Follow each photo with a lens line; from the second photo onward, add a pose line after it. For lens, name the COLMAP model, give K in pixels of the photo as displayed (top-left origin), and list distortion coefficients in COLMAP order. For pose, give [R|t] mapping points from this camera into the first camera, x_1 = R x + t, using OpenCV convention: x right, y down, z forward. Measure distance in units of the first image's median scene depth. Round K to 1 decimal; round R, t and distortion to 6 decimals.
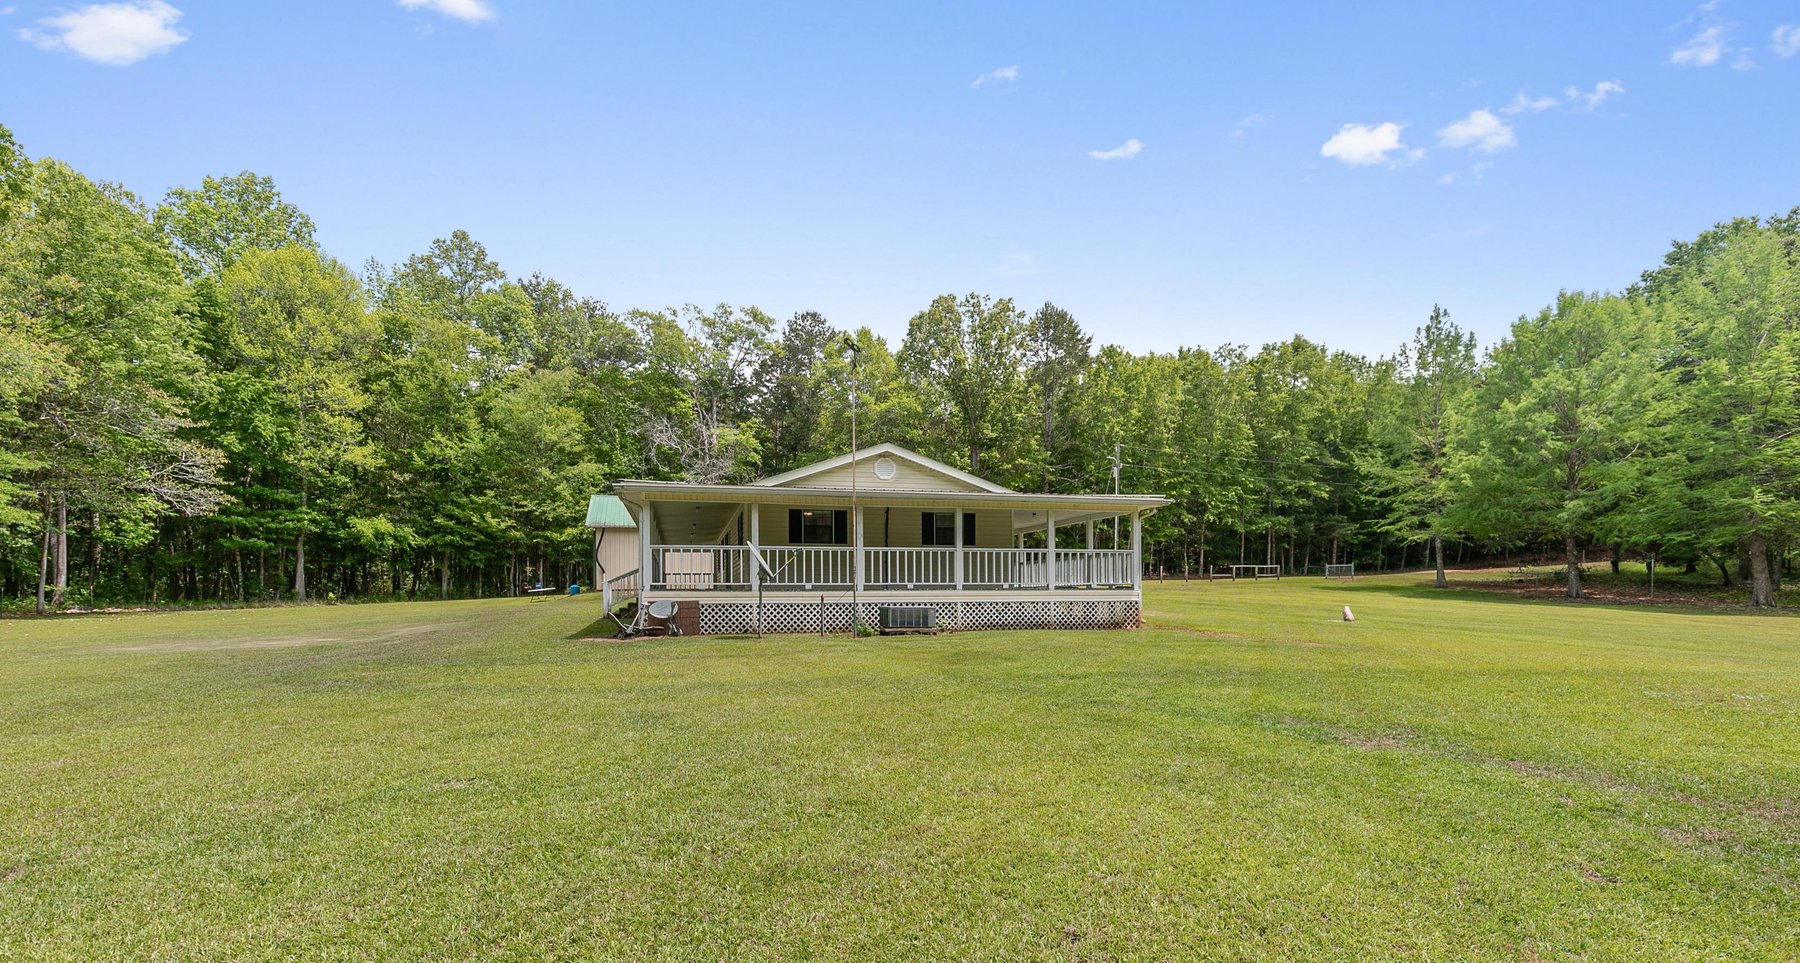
lens RADIAL K [[809.4, 0, 891.6], [0, 809.4, 596.4], [0, 0, 1]] dist [0.002633, 0.000405]
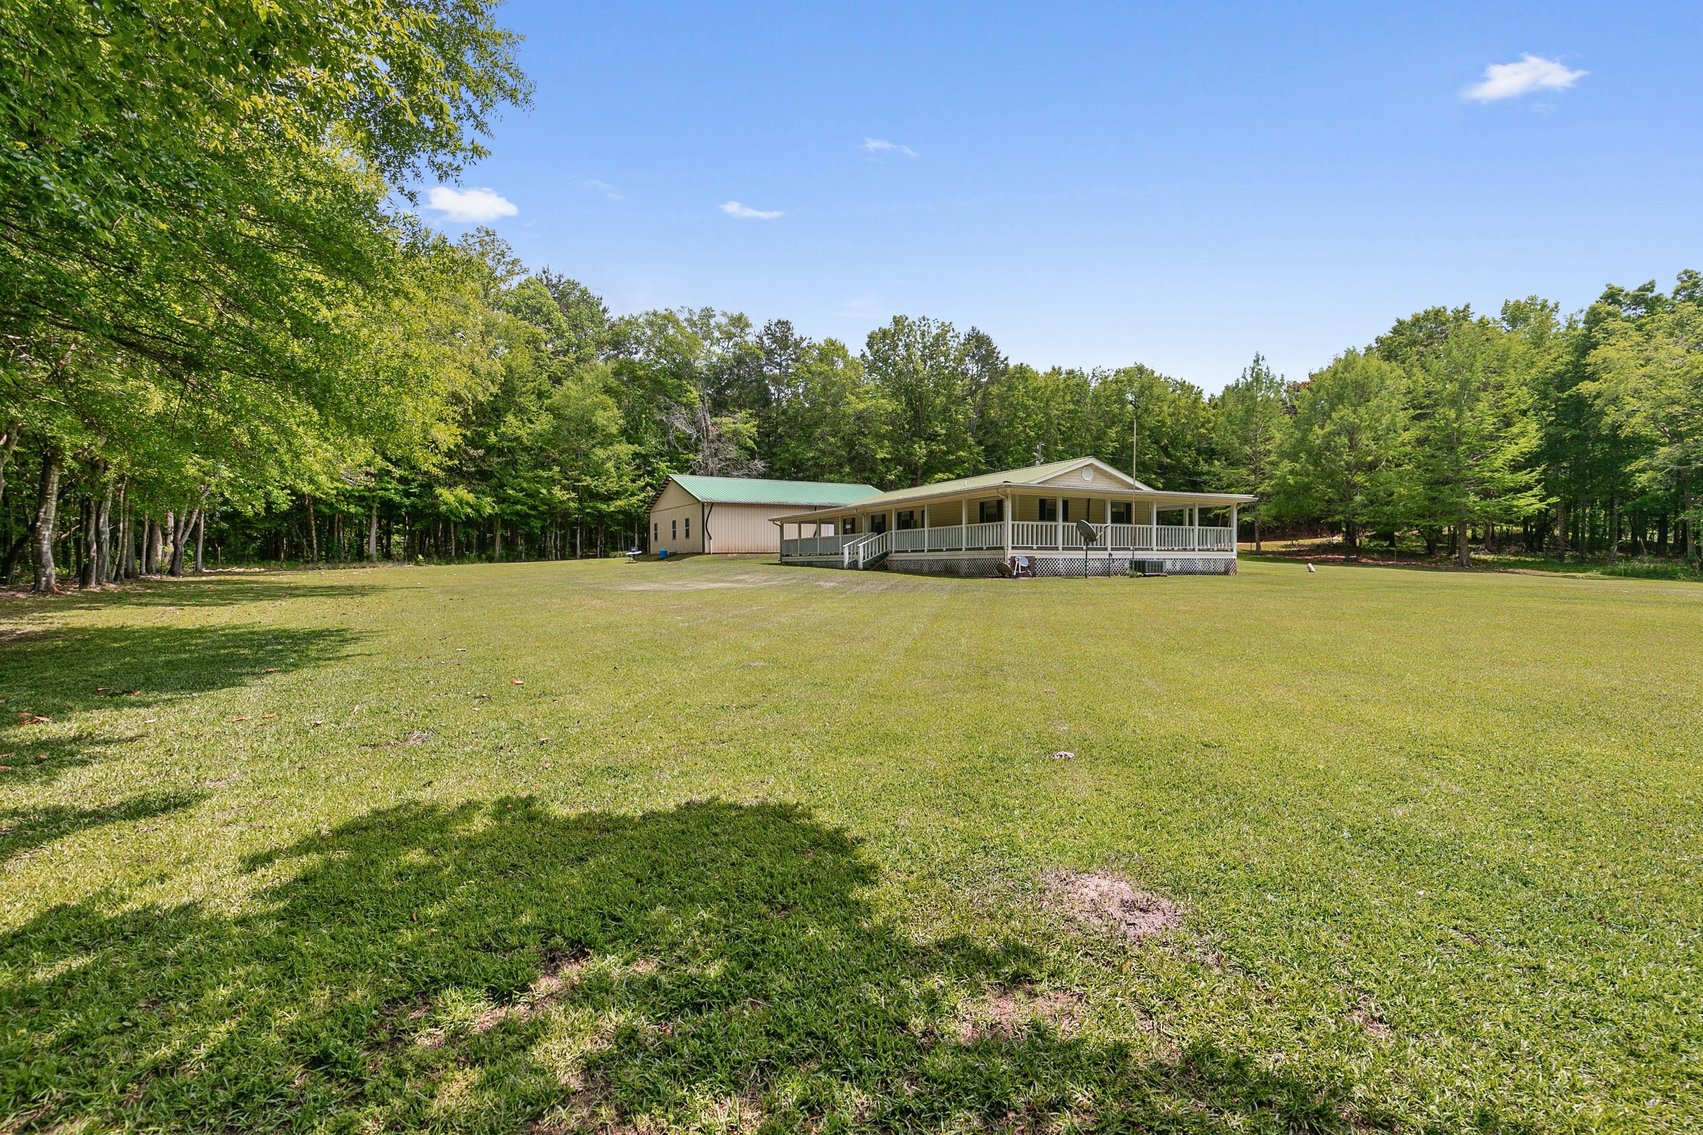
lens RADIAL K [[764.4, 0, 846.0], [0, 764.4, 574.8], [0, 0, 1]] dist [0.012119, -0.005195]
pose [[0.975701, -0.002037, 0.219098, -0.346358], [-0.000439, 0.999937, 0.011252, 0.010226], [-0.219107, -0.011074, 0.975638, -0.154666]]
